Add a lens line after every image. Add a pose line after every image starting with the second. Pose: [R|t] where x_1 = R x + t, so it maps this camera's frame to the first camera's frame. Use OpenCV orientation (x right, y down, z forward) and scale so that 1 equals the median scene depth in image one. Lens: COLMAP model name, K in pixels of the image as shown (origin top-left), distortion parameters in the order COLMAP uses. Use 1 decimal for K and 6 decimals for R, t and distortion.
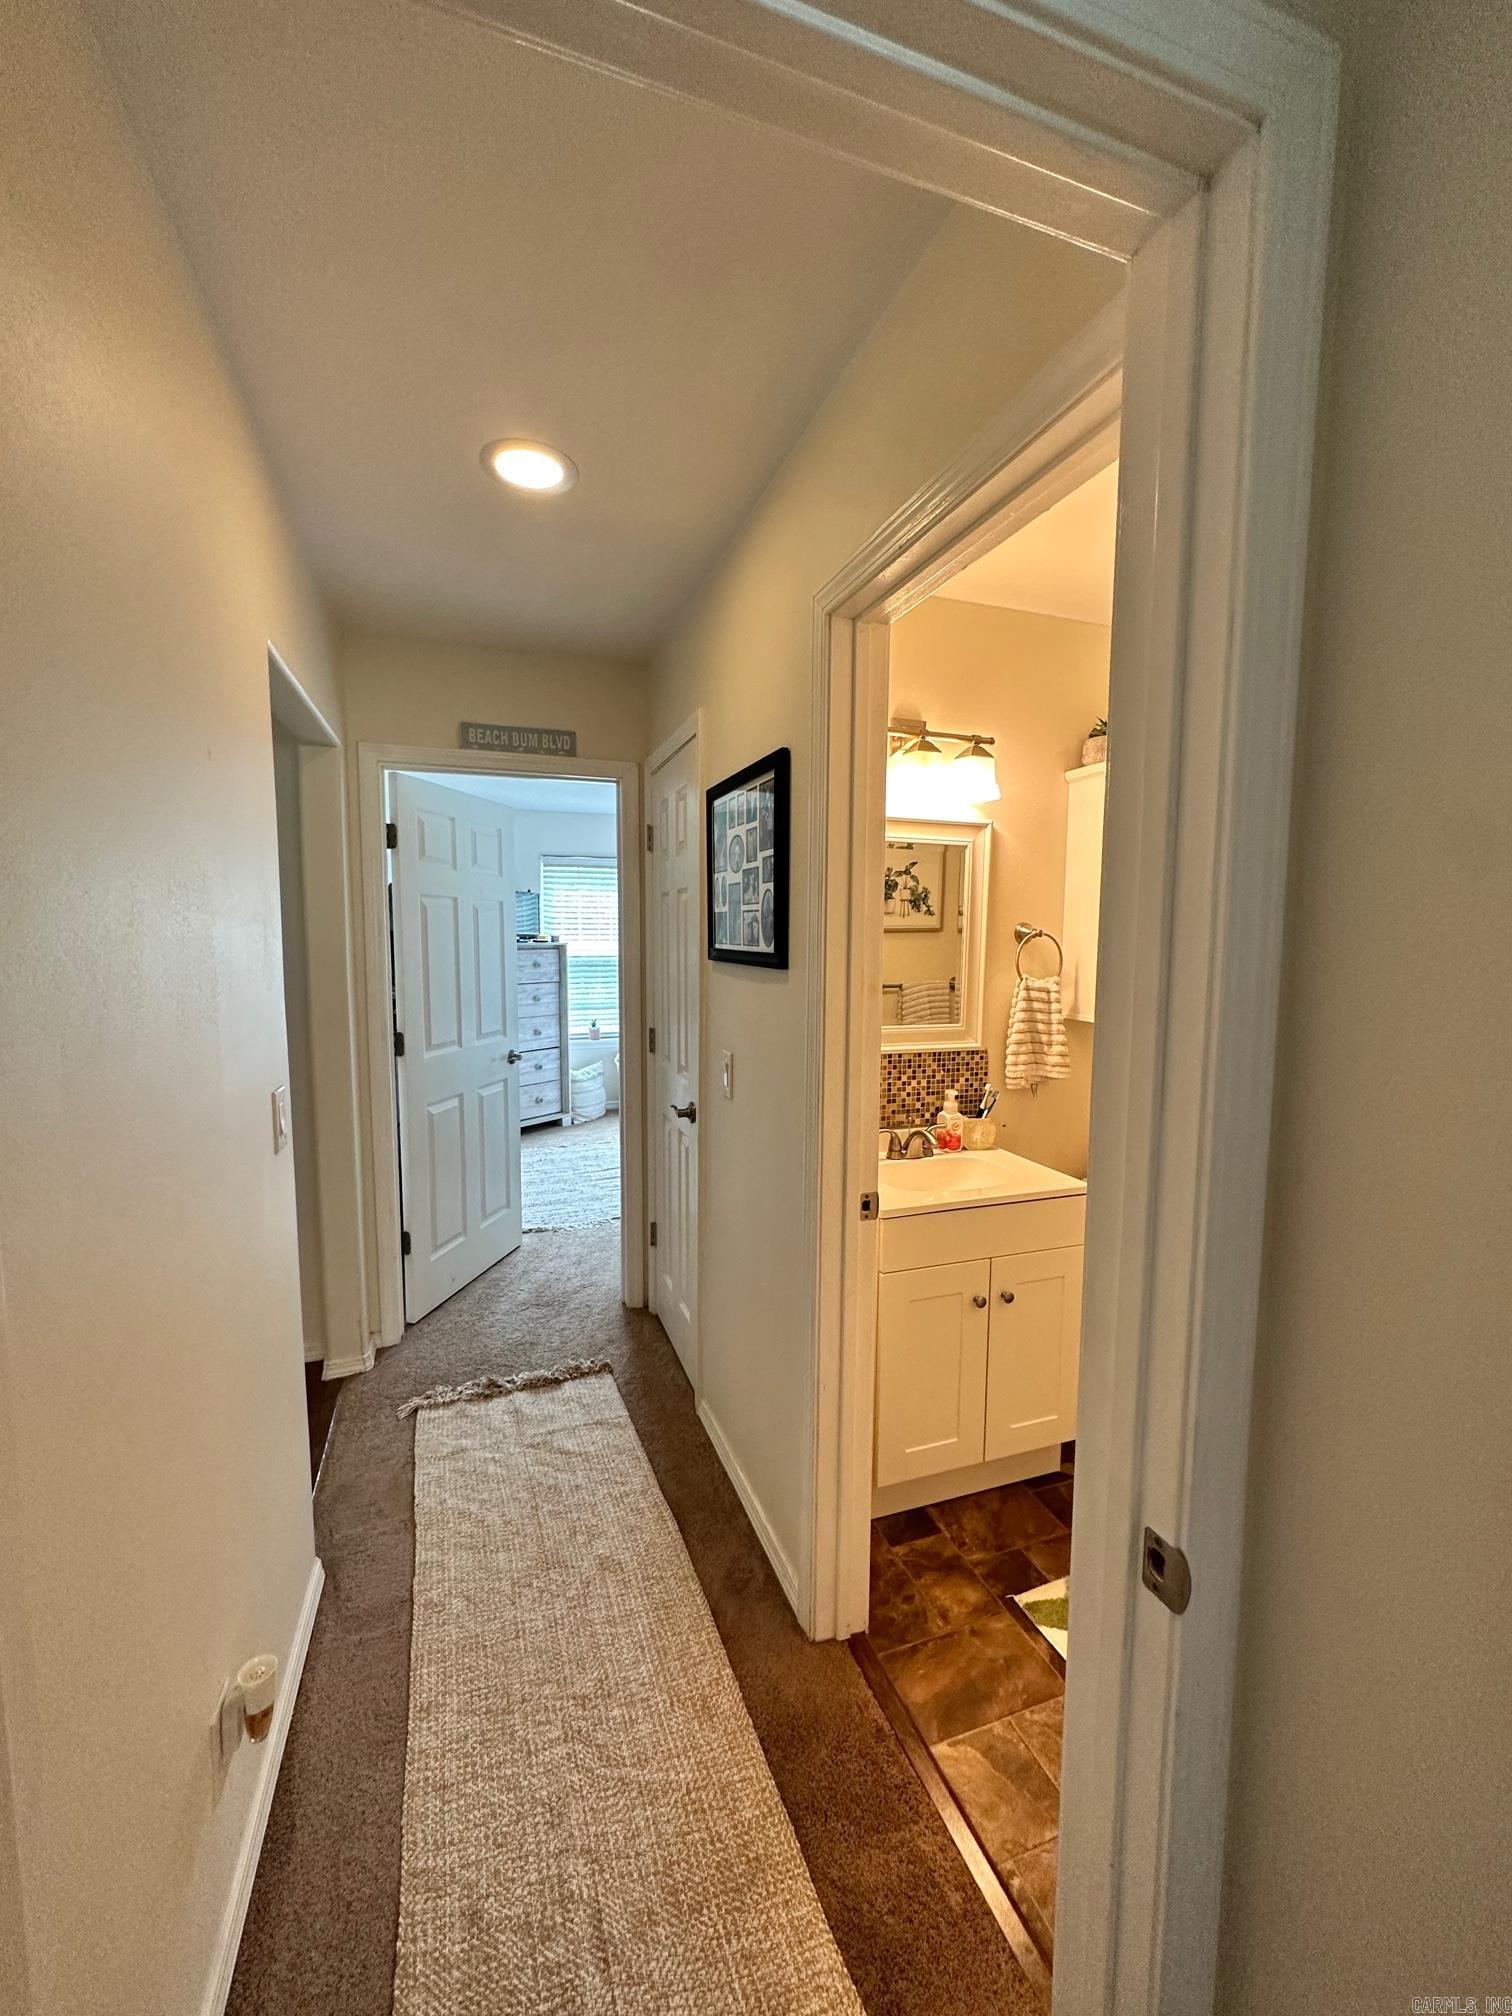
lens RADIAL K [[804.6, 0, 756.0], [0, 804.6, 1008.0], [0, 0, 1]] dist [-0.001106, 0.000047]
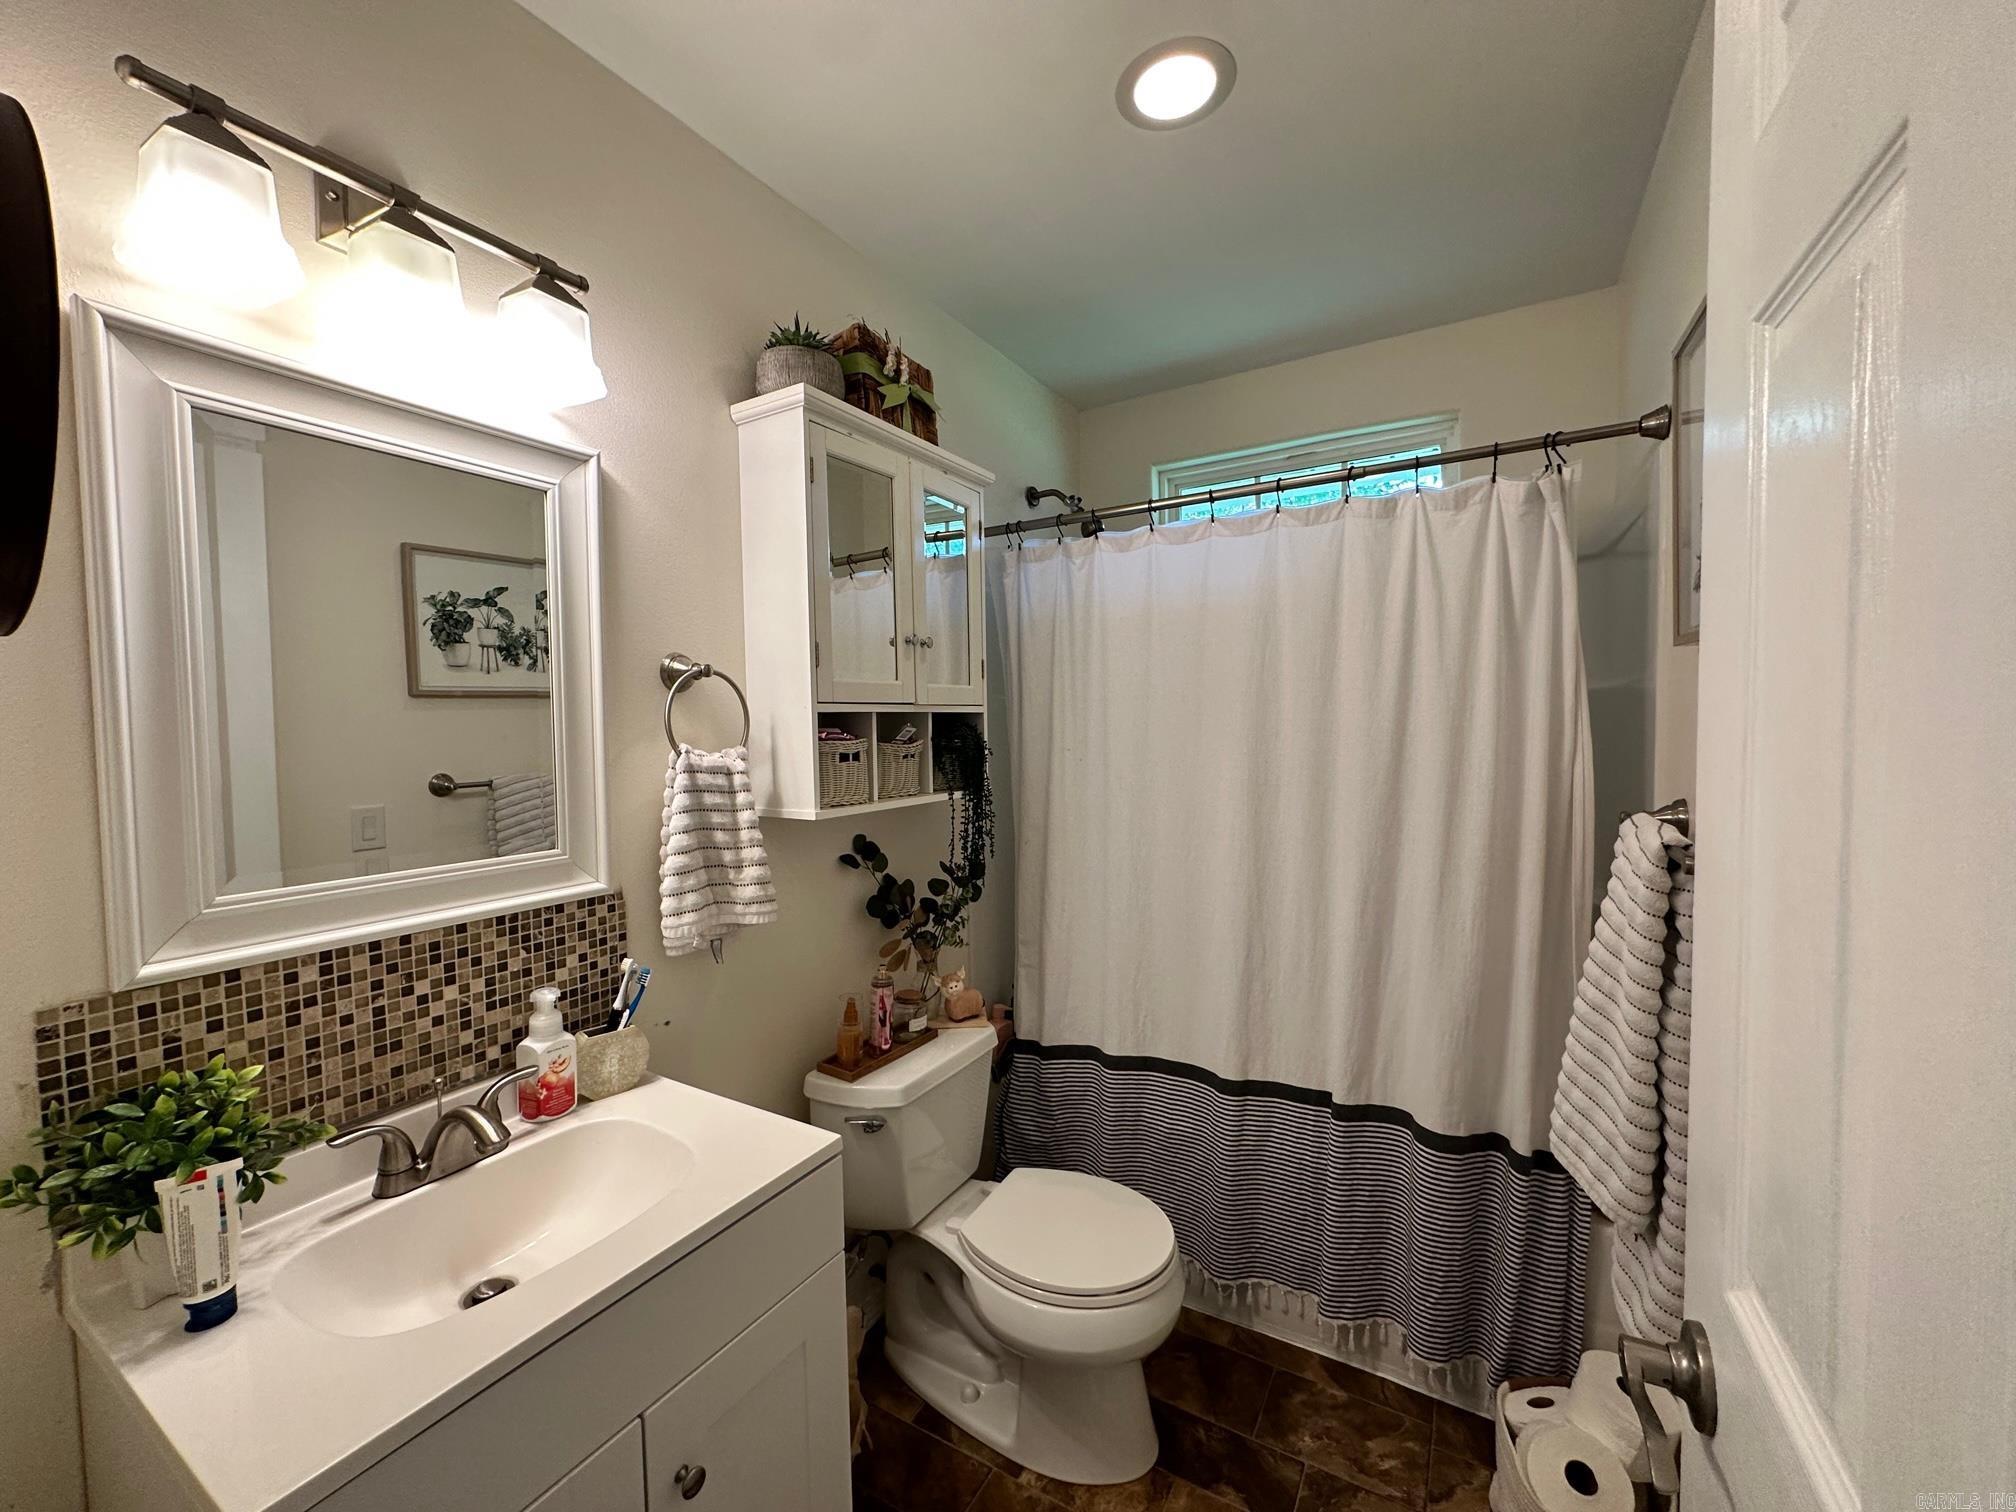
lens RADIAL K [[804.6, 0, 1008.0], [0, 804.6, 756.0], [0, 0, 1]] dist [-0.001106, 0.000047]
pose [[0.771478, -0.050141, 0.634277, 0.156687], [0.082083, 0.996403, -0.021071, -0.004386], [-0.630939, 0.068319, 0.772819, 0.438354]]
